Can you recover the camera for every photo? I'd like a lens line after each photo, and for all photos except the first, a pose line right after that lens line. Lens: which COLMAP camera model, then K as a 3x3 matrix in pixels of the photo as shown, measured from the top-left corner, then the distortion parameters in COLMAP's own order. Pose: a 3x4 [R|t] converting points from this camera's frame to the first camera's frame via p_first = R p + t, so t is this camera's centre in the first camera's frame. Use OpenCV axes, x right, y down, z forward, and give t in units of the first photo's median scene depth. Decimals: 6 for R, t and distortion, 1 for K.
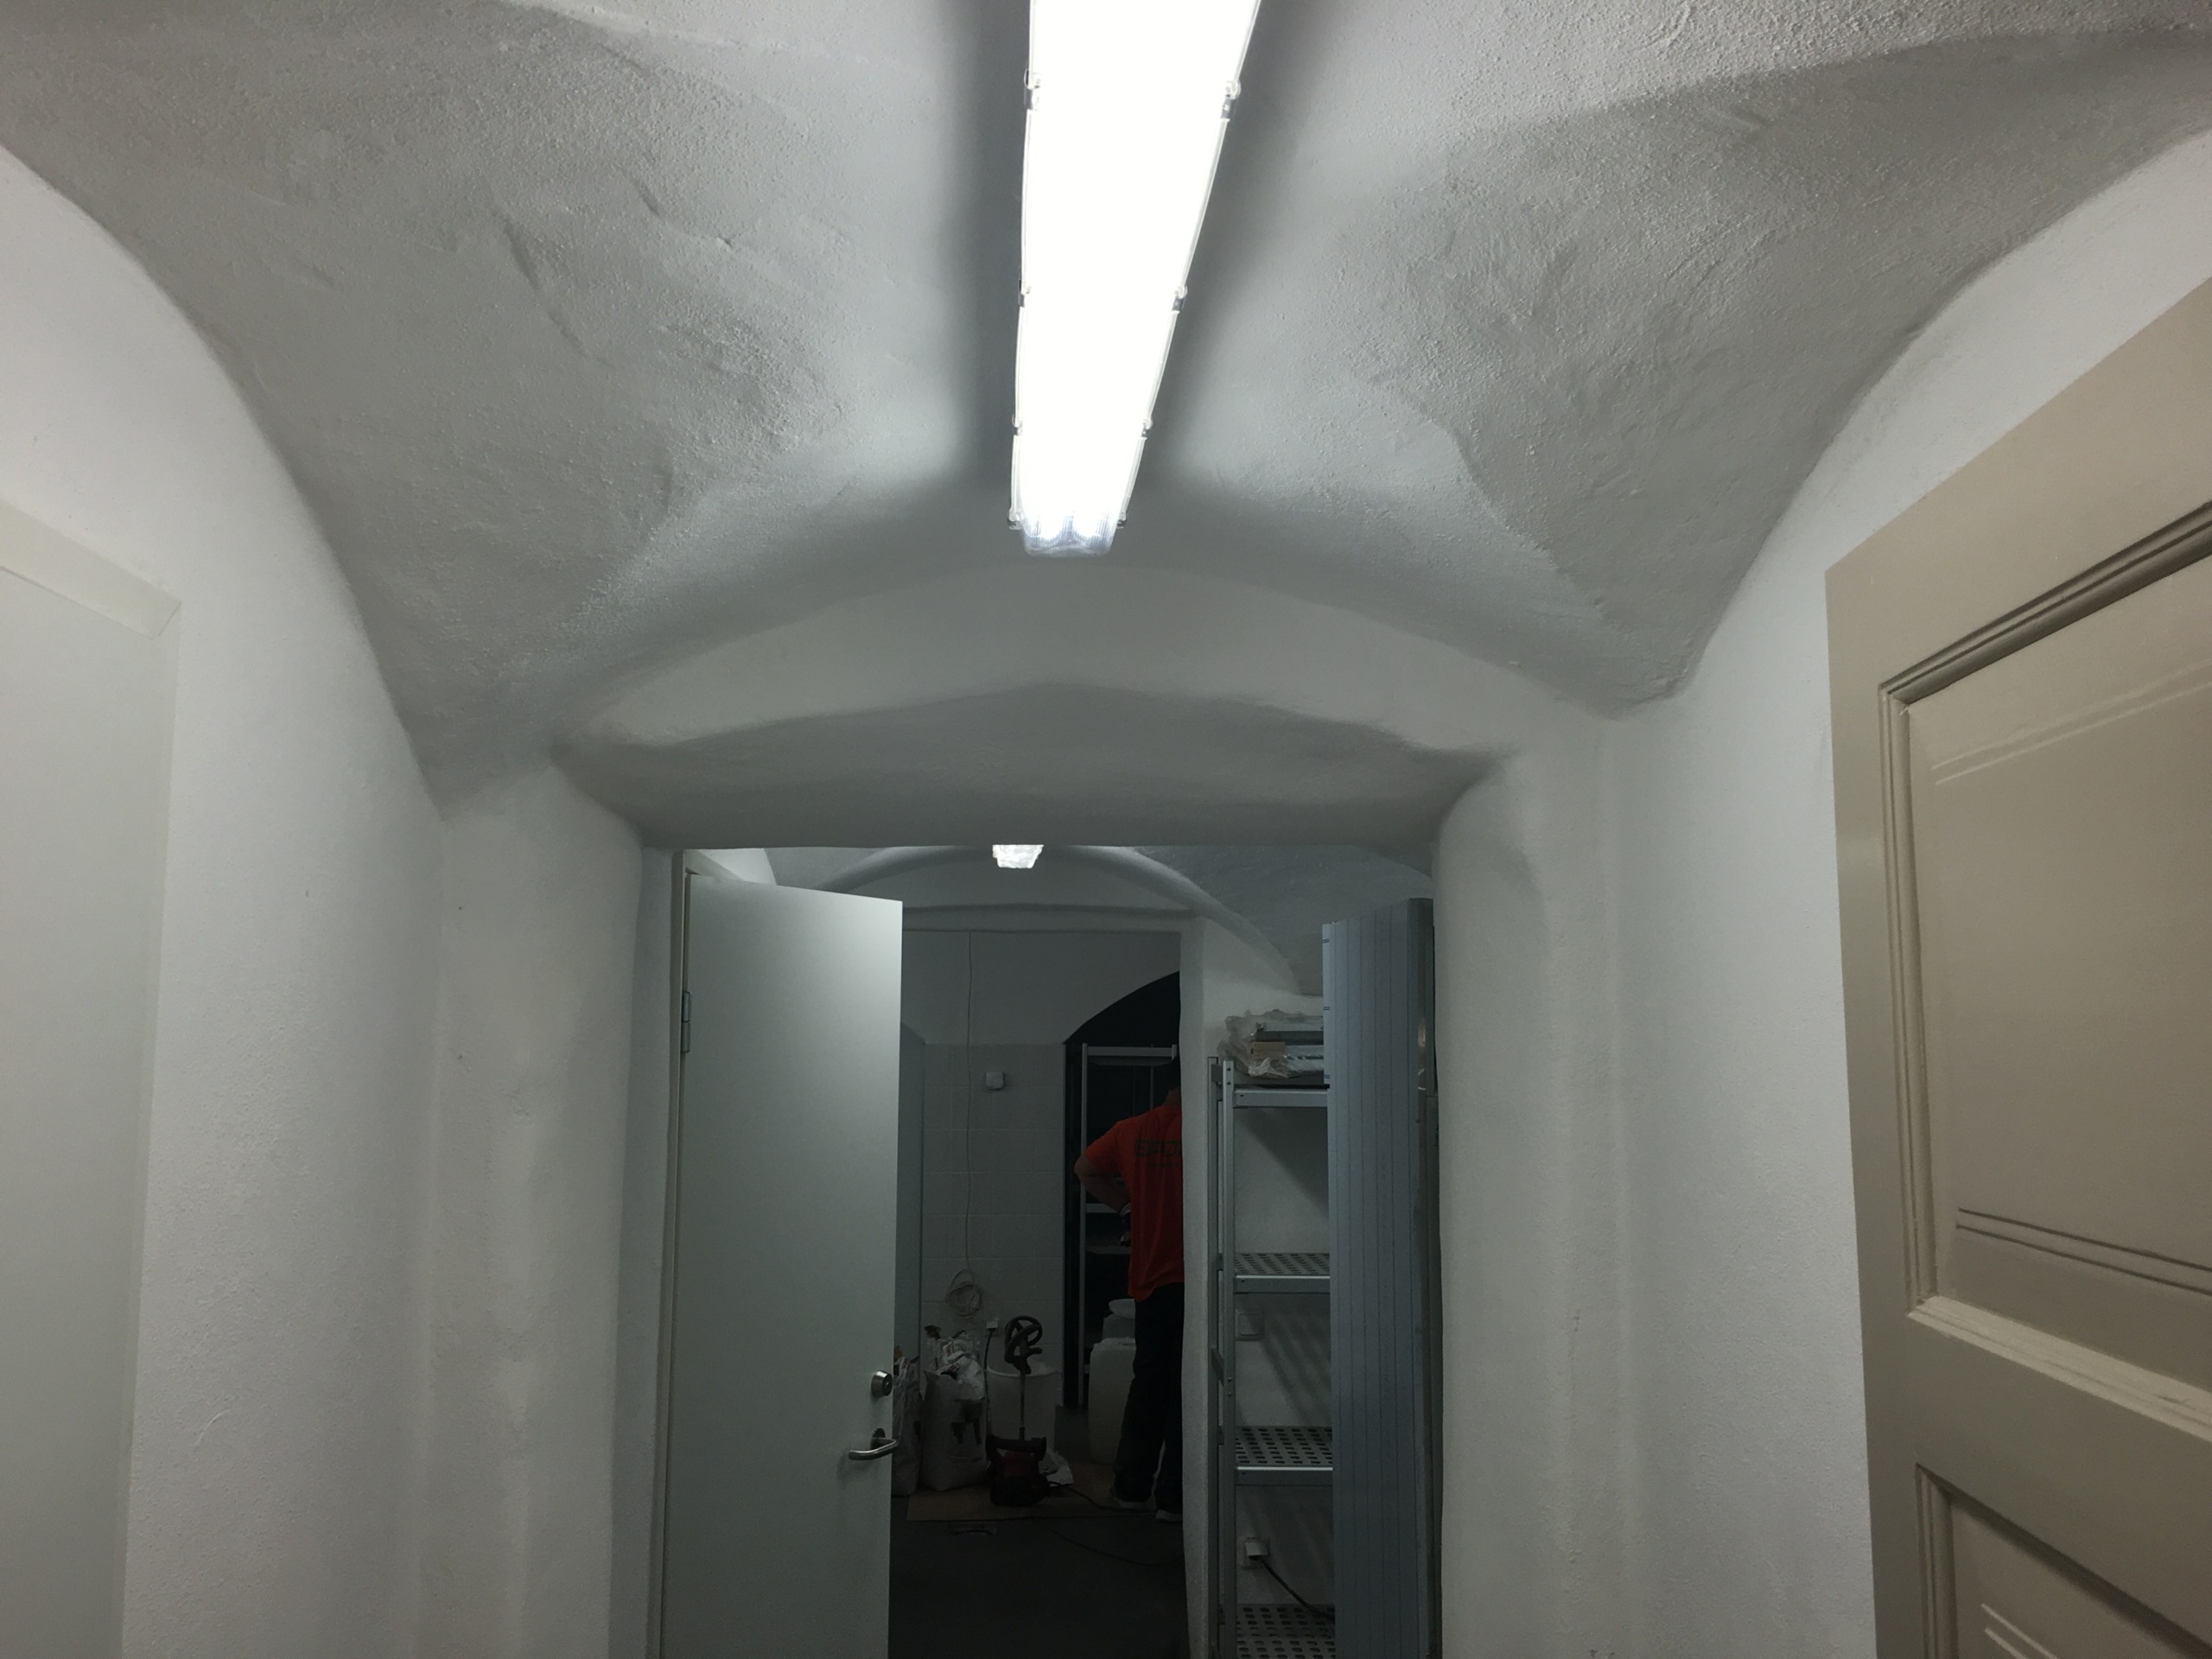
lens RADIAL K [[1850.6, 0, 1106.0], [0, 1850.6, 829.5], [0, 0, 1]] dist [0.002633, 0.000209]
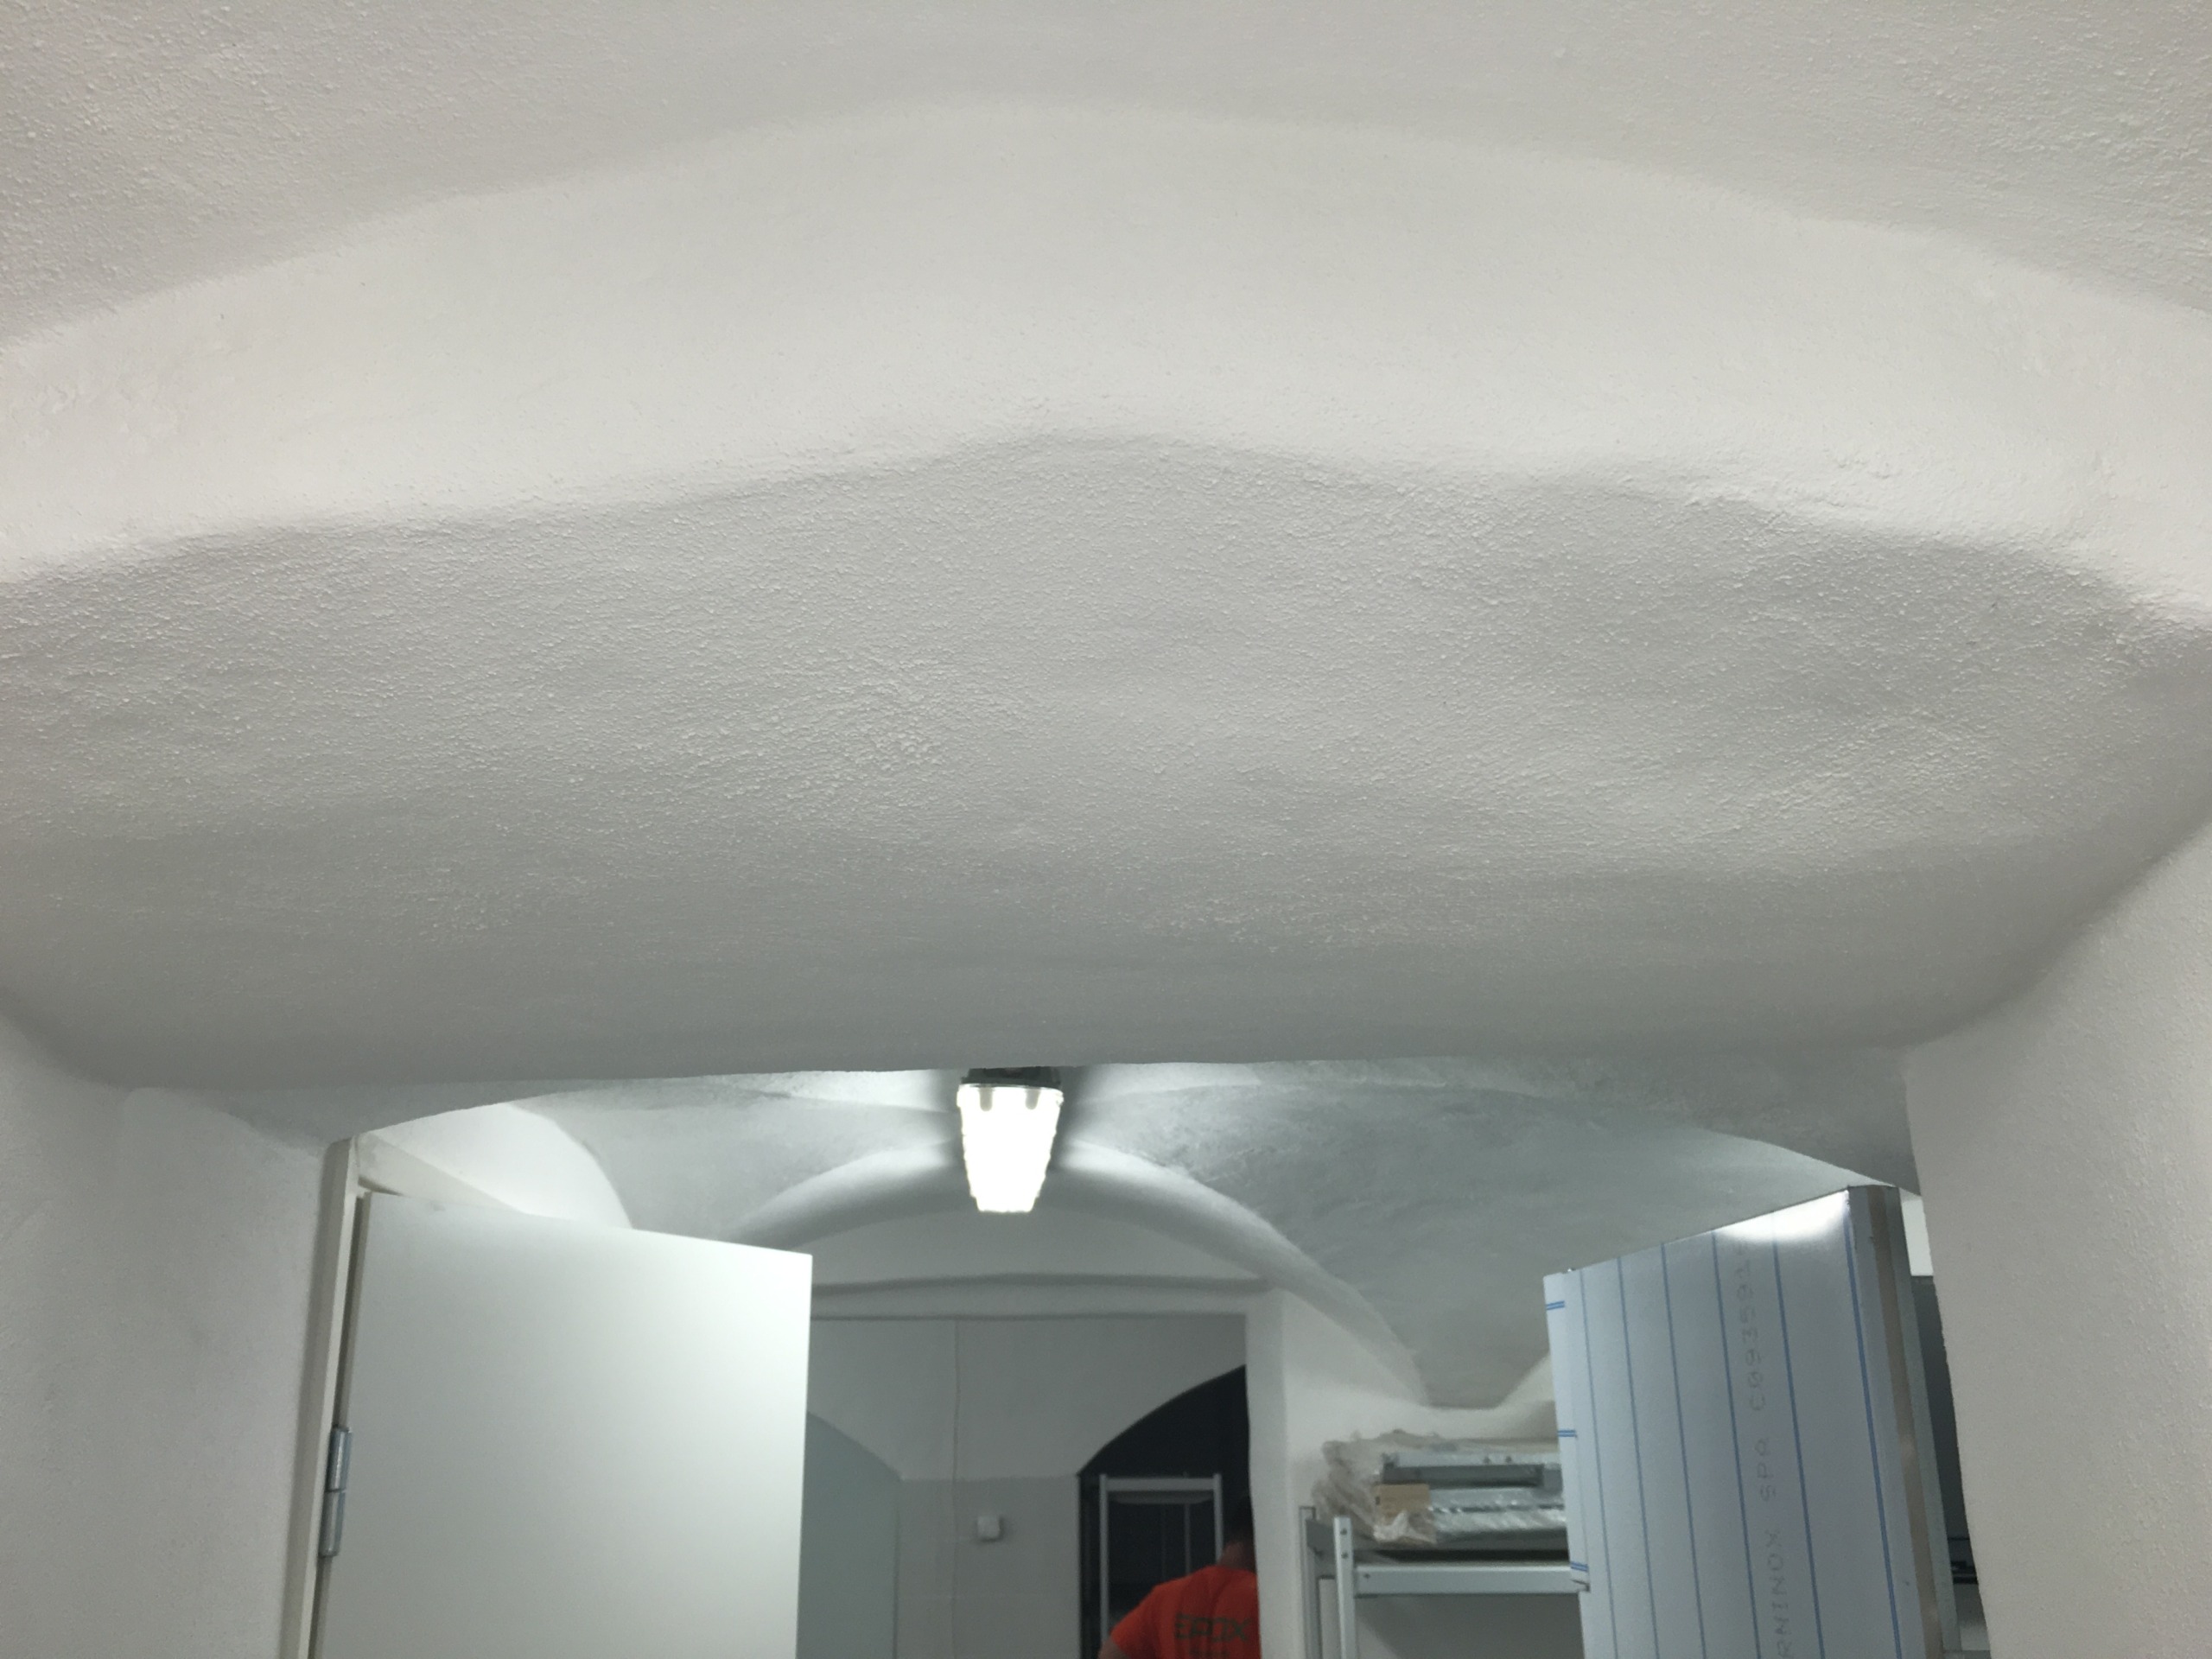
lens RADIAL K [[1872.1, 0, 1106.0], [0, 1872.1, 829.5], [0, 0, 1]] dist [0.040977, -0.004443]
pose [[0.999827, -0.018605, -0.000096, -0.010292], [0.018180, 0.978055, -0.207553, 0.026574], [0.003955, 0.207515, 0.978224, 0.315505]]
